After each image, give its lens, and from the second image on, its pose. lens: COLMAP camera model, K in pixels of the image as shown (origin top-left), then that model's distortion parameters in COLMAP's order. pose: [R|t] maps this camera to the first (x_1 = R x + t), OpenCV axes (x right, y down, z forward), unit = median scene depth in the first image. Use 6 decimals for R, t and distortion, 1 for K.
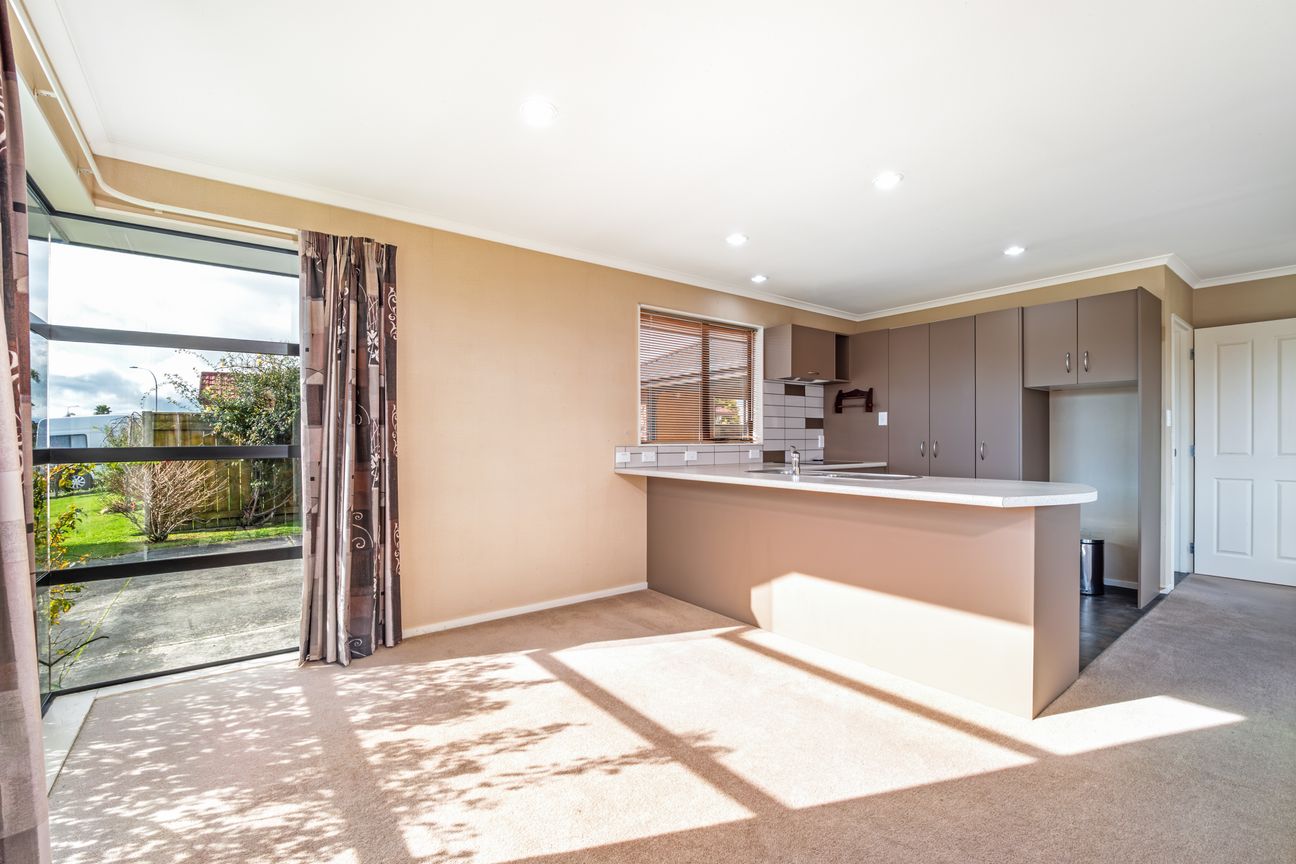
lens RADIAL K [[550.2, 0, 628.5], [0, 550.2, 432.5], [0, 0, 1]] dist [-0.009078, 0.000021]
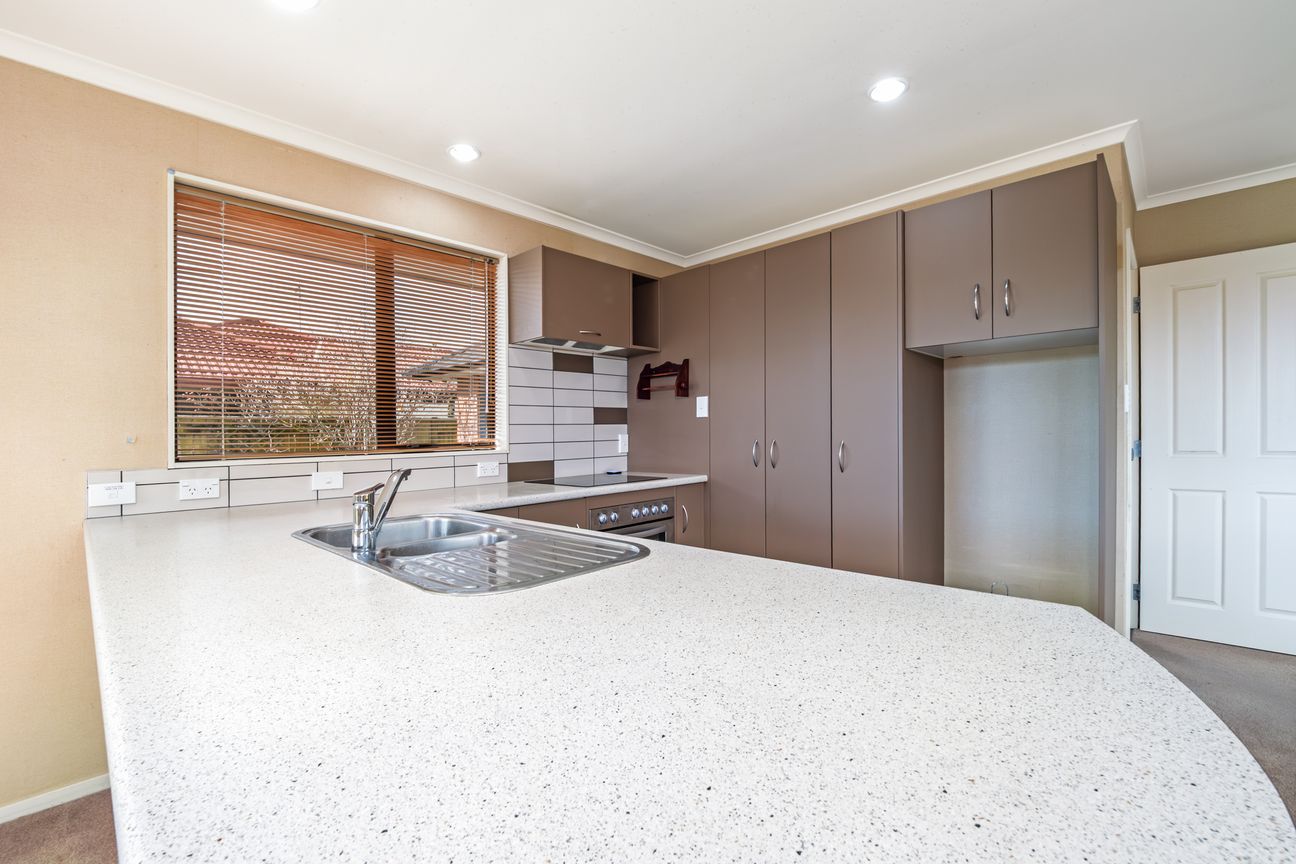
lens RADIAL K [[553.3, 0, 627.9], [0, 553.3, 439.5], [0, 0, 1]] dist [0.000935, -0.000383]
pose [[0.987667, -0.020355, 0.155240, 0.293496], [0.017011, 0.999594, 0.022837, -0.003724], [-0.155642, -0.019914, 0.987613, 0.402464]]
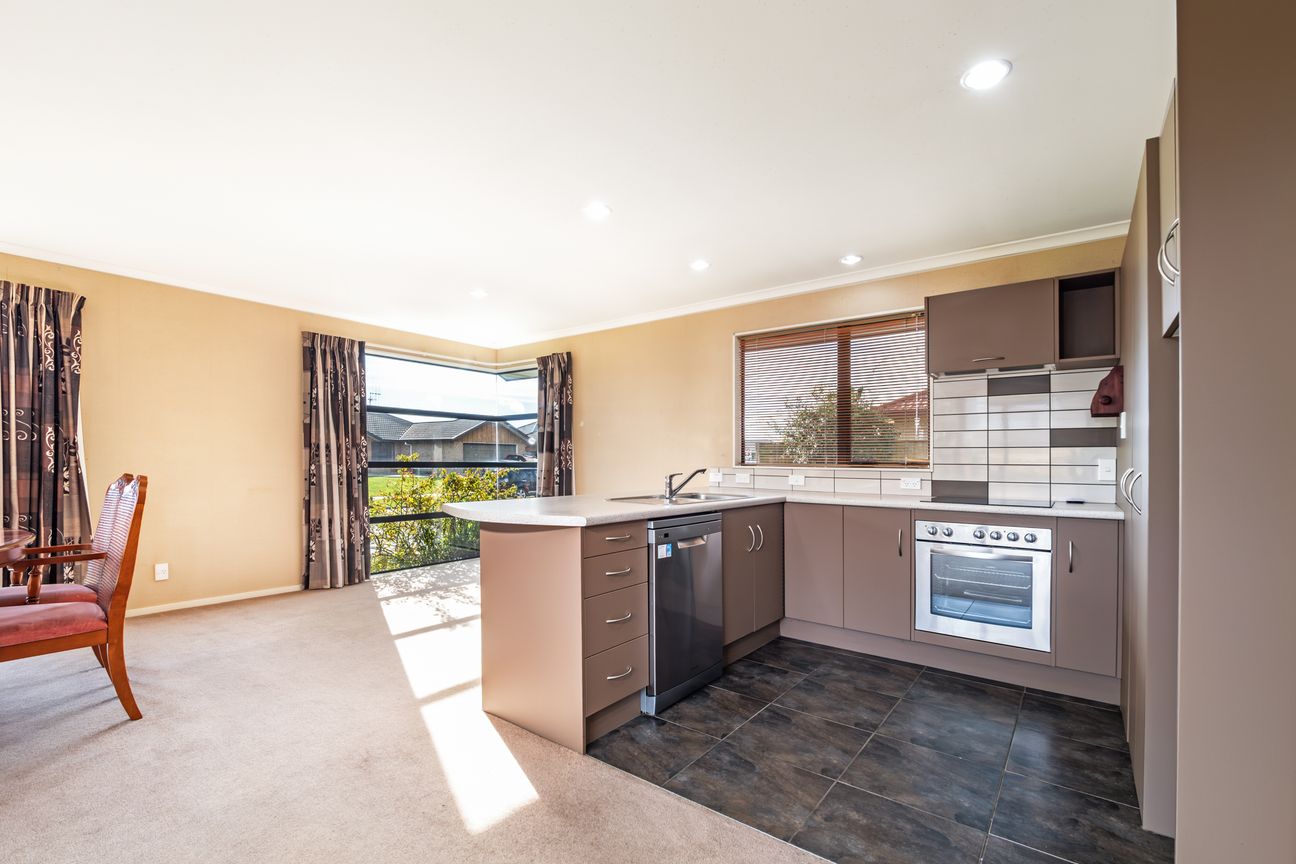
lens RADIAL K [[559.6, 0, 628.0], [0, 559.6, 462.6], [0, 0, 1]] dist [-0.028572, -0.000335]
pose [[0.255657, 0.007142, -0.966741, 0.878156], [0.002065, 0.999966, 0.007934, 0.004626], [0.966765, -0.004025, 0.255633, 0.456699]]
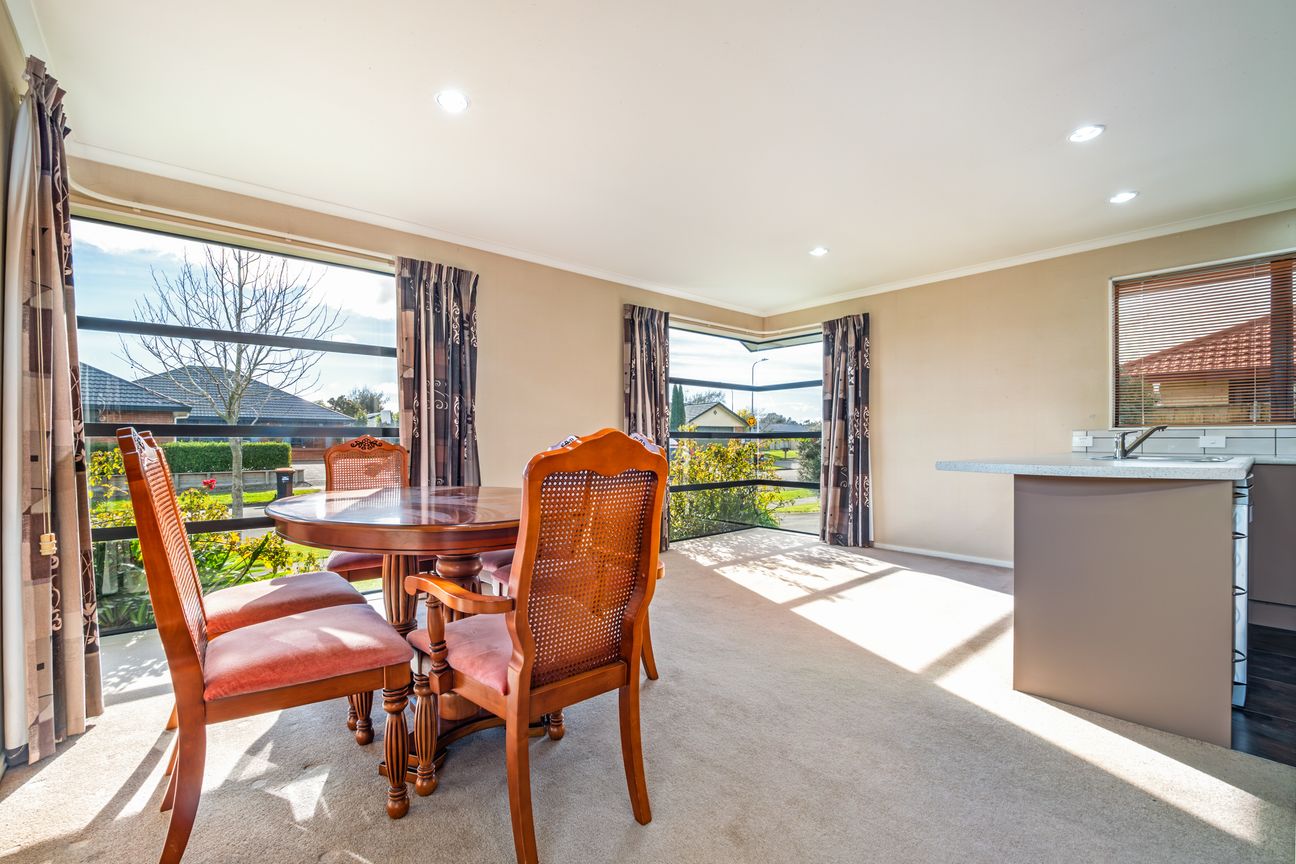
lens RADIAL K [[553.3, 0, 627.9], [0, 553.3, 439.5], [0, 0, 1]] dist [0.000935, -0.000383]
pose [[0.042053, -0.001827, -0.999114, 0.789909], [0.014658, 0.999892, -0.001212, 0.026125], [0.999008, -0.014594, 0.042075, 0.122081]]
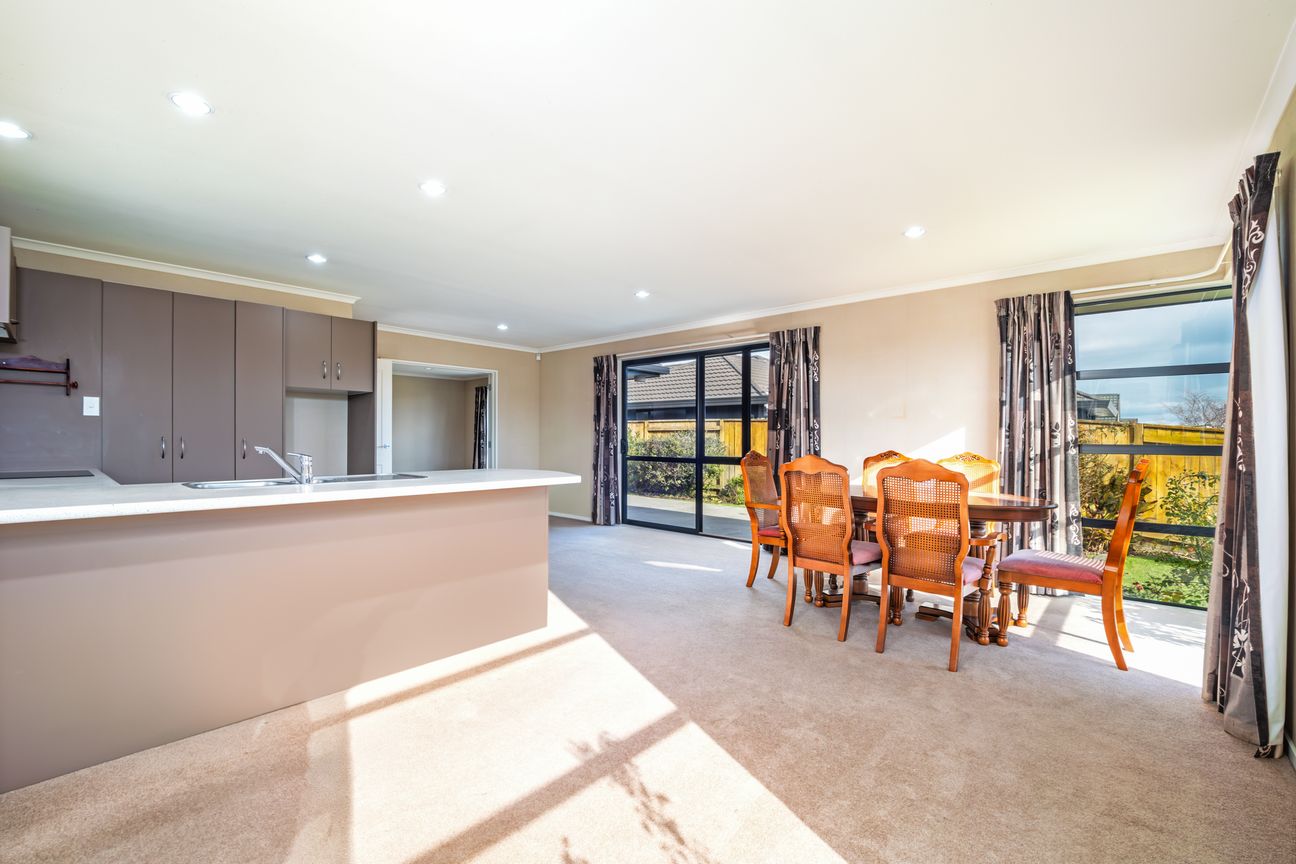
lens RADIAL K [[553.3, 0, 627.9], [0, 553.3, 439.5], [0, 0, 1]] dist [0.000935, -0.000383]
pose [[-0.177505, -0.008041, 0.984087, -0.364724], [-0.016048, 0.999857, 0.005275, 0.002446], [-0.983989, -0.014856, -0.177609, 0.481142]]
